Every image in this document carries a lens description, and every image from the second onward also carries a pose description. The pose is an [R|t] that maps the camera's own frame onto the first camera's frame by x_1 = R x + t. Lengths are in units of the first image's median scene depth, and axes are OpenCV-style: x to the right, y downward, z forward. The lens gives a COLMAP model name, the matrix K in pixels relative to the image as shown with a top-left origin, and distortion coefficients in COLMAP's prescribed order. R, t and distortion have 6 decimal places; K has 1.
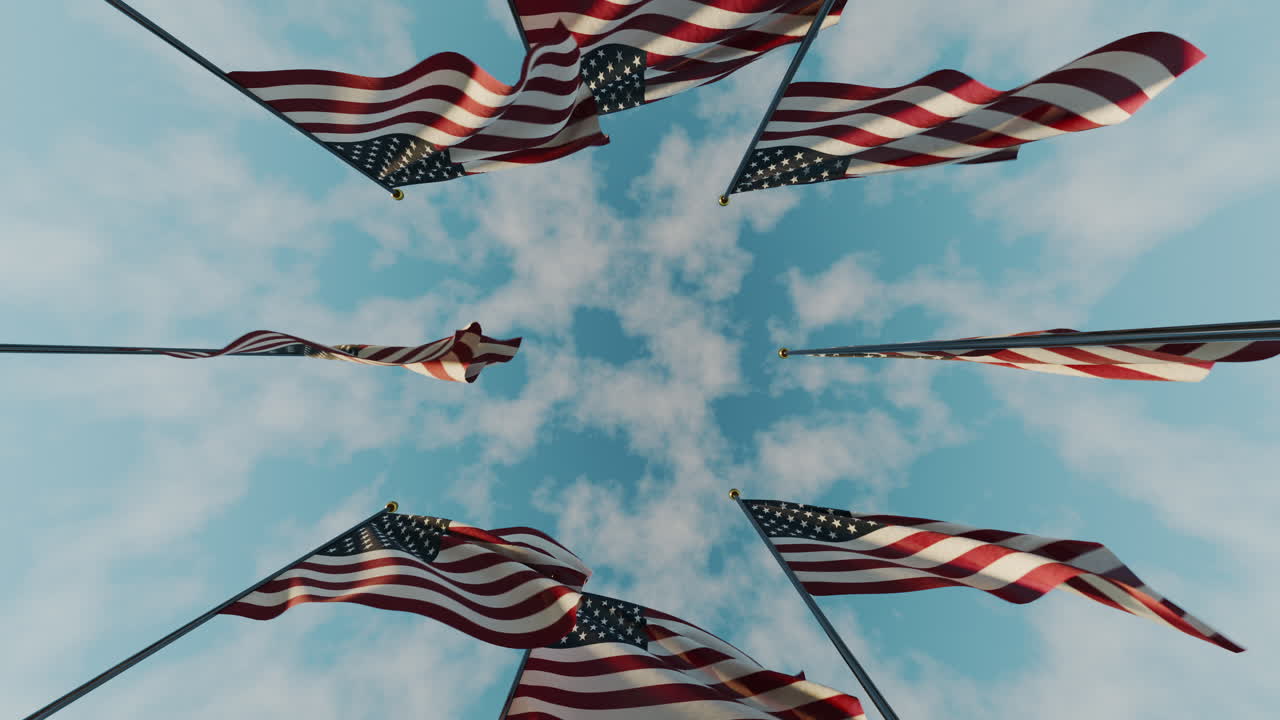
lens RADIAL K [[515.3, 0, 640.0], [0, 515.3, 360.0], [0, 0, 1]] dist [-0.000044, -0.000010]
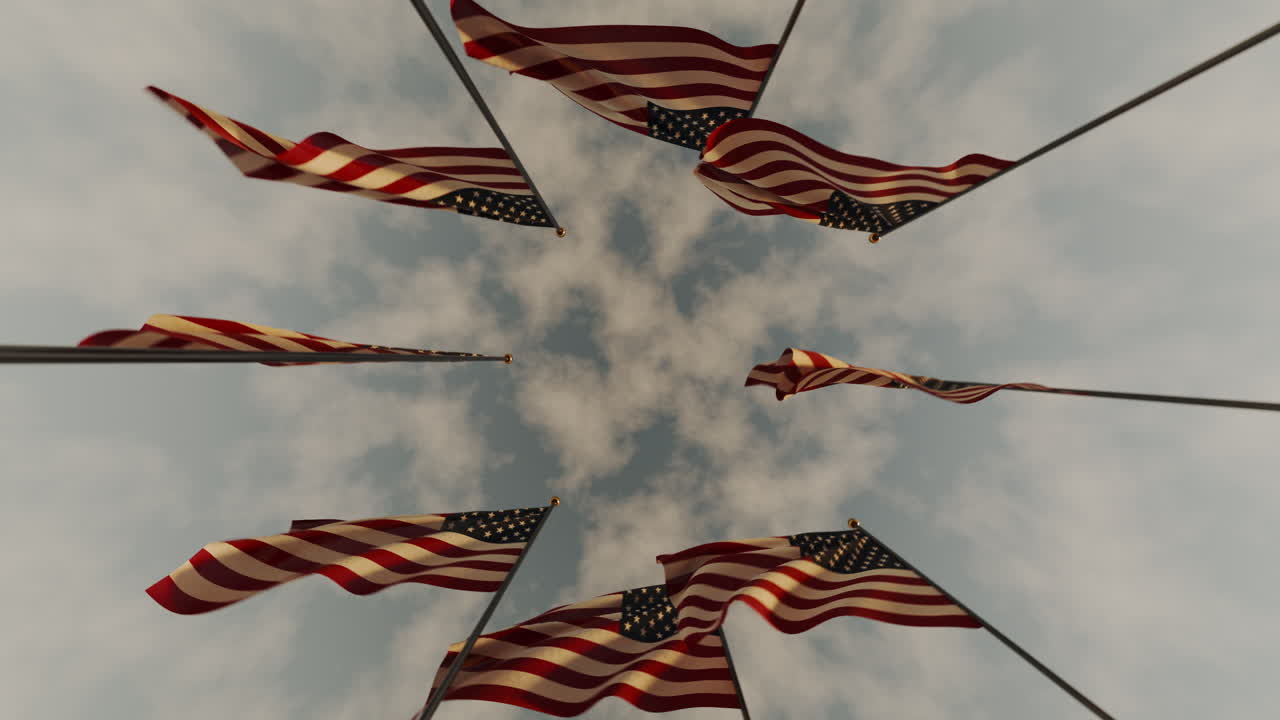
lens RADIAL K [[514.8, 0, 640.0], [0, 514.8, 360.0], [0, 0, 1]] dist [0.000052, 0.000003]
pose [[-0.998440, -0.055829, 0.000640, -0.000878], [0.055829, -0.998440, 0.000491, -0.000578], [0.000612, 0.000526, 1.000000, -0.116589]]
